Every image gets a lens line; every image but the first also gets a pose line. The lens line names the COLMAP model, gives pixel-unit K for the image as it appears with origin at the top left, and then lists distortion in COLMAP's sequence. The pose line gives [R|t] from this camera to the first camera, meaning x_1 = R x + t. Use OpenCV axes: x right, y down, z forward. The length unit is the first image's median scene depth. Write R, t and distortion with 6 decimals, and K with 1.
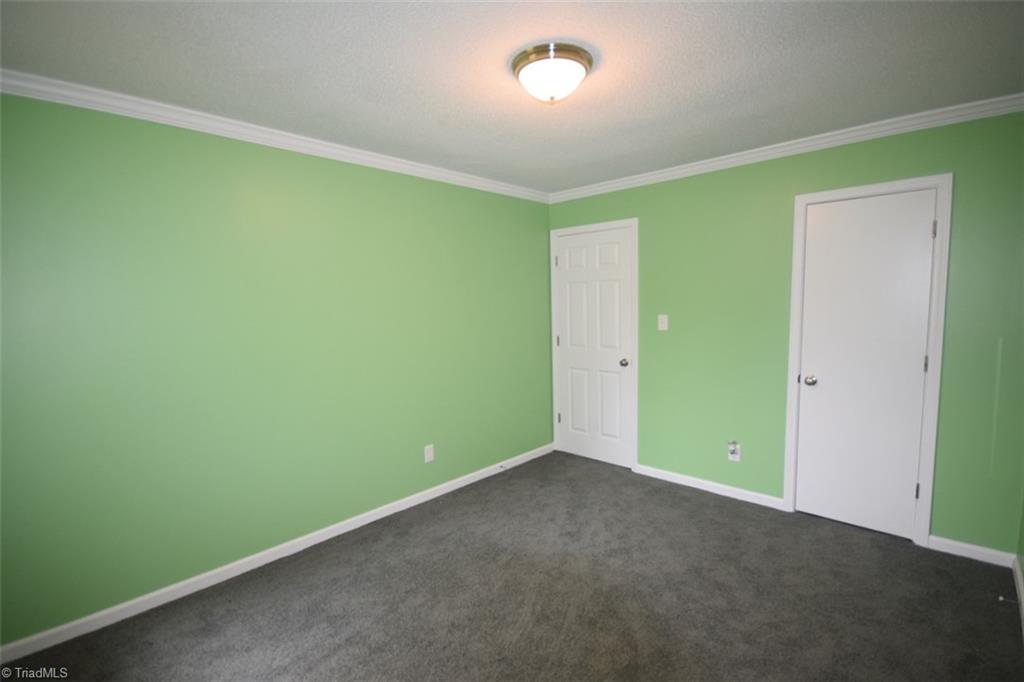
lens RADIAL K [[501.9, 0, 495.8], [0, 501.9, 346.4], [0, 0, 1]] dist [0.001436, -0.000411]
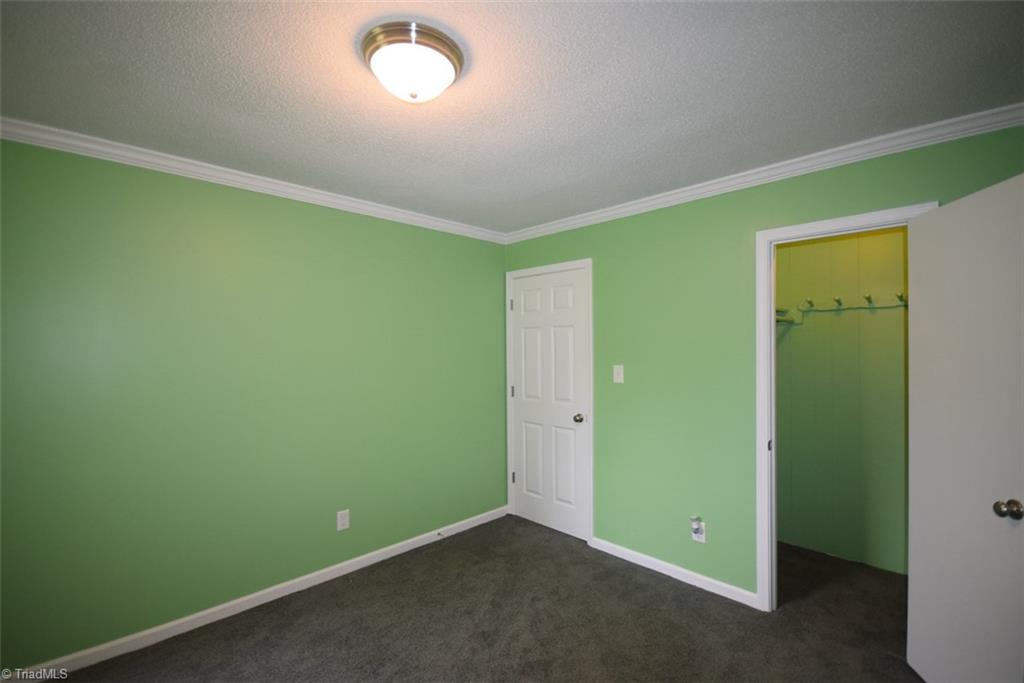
lens RADIAL K [[462.3, 0, 508.6], [0, 462.3, 350.3], [0, 0, 1]] dist [-0.002163, -0.000505]
pose [[0.999218, 0.018344, -0.035022, 0.168466], [-0.021167, 0.996407, -0.082007, -0.019028], [0.033392, 0.082684, 0.996016, 0.183474]]
